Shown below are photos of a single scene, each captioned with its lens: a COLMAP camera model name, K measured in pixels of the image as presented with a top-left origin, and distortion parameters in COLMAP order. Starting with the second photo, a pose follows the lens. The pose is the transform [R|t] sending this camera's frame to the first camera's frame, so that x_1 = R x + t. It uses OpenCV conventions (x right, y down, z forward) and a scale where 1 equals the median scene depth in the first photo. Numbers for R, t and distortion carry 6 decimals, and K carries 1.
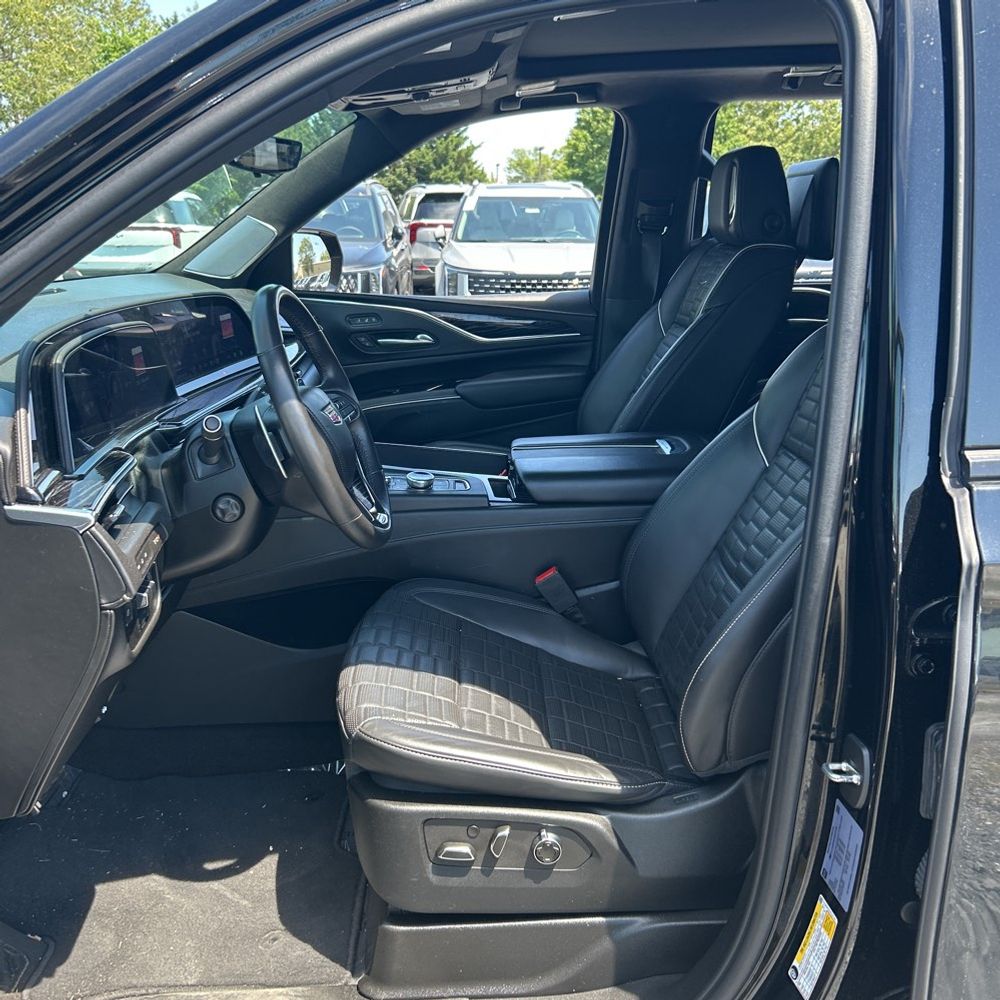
lens RADIAL K [[1001.4, 0, 491.4], [0, 1001.4, 503.5], [0, 0, 1]] dist [0.025923, -0.025769]
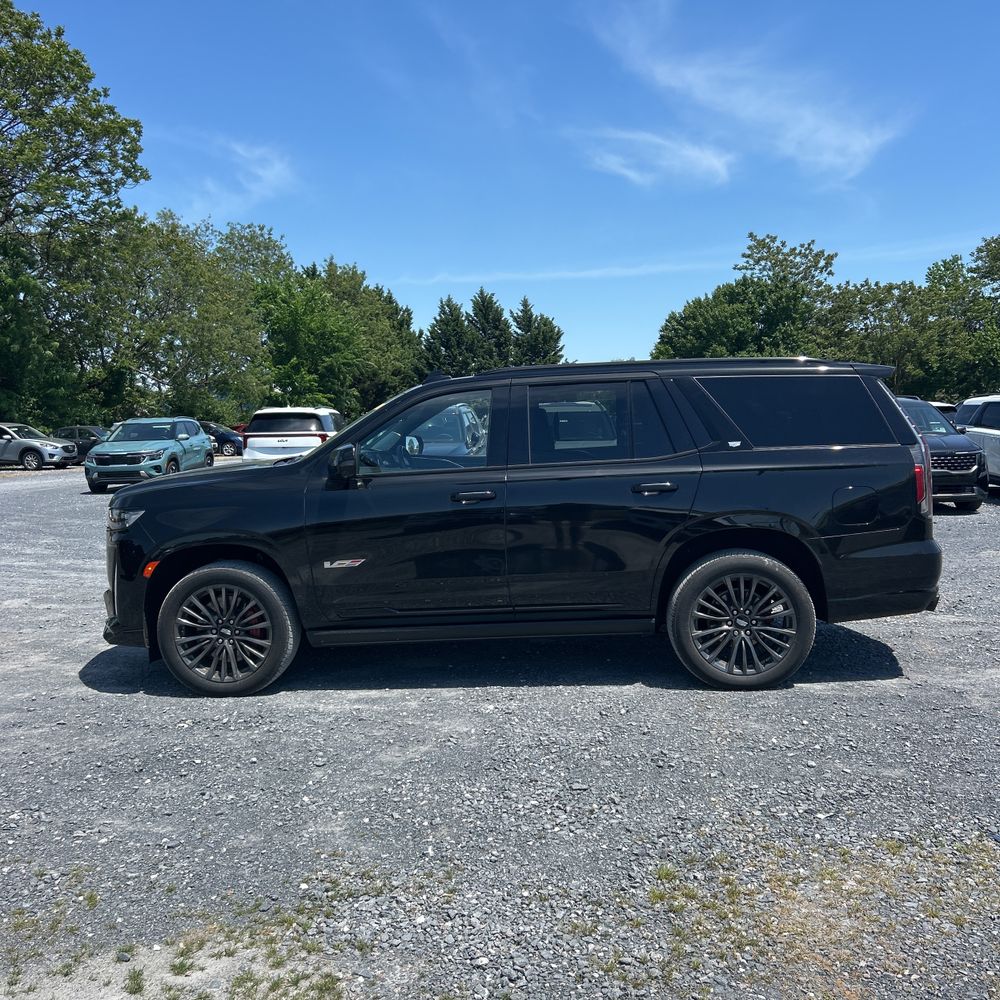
lens RADIAL K [[1001.4, 0, 491.4], [0, 1001.4, 503.5], [0, 0, 1]] dist [0.025923, -0.025769]
pose [[0.994101, -0.015767, -0.107302, 0.077147], [-0.005800, 0.980231, -0.197772, 0.106951], [0.108299, 0.197228, 0.974357, -0.380131]]
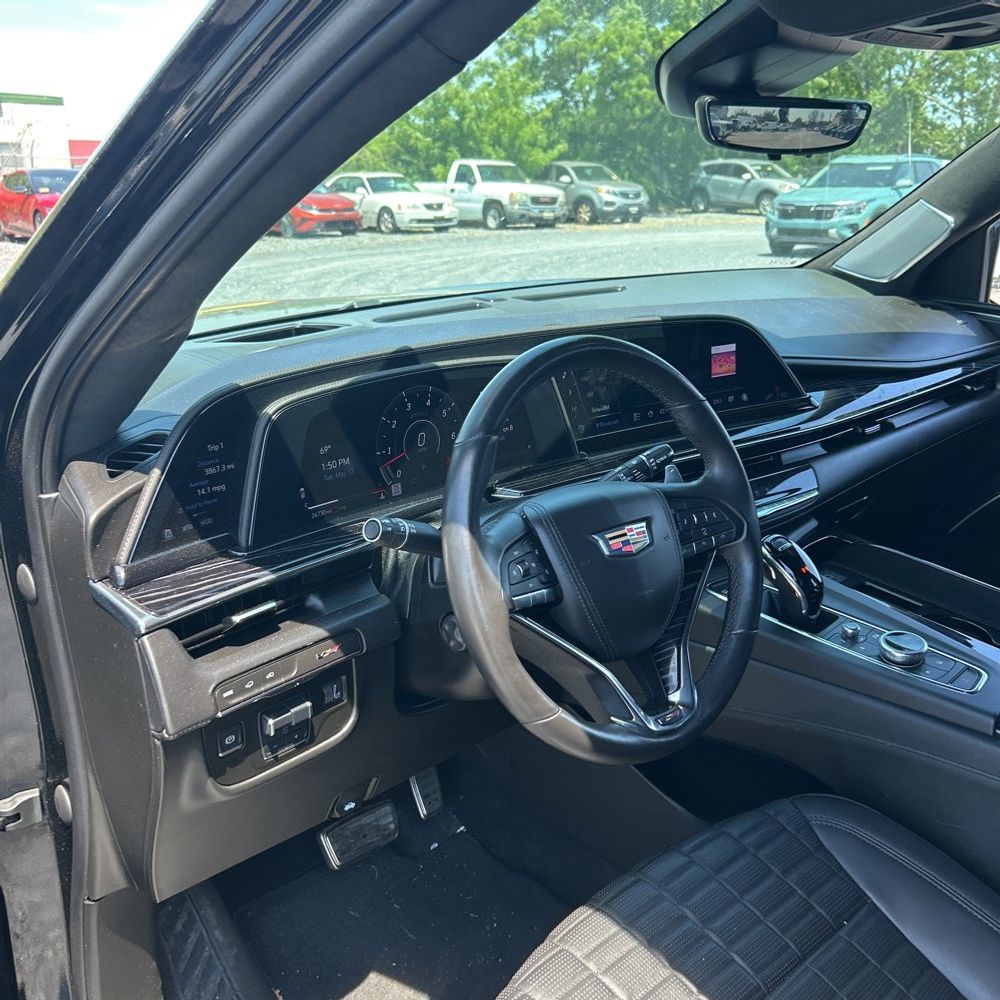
lens RADIAL K [[1001.4, 0, 491.4], [0, 1001.4, 503.5], [0, 0, 1]] dist [0.025923, -0.025769]
pose [[0.652843, 0.242753, -0.717543, 0.017274], [-0.217689, 0.967425, 0.129231, -0.012811], [0.725540, 0.071834, 0.684421, 0.036276]]
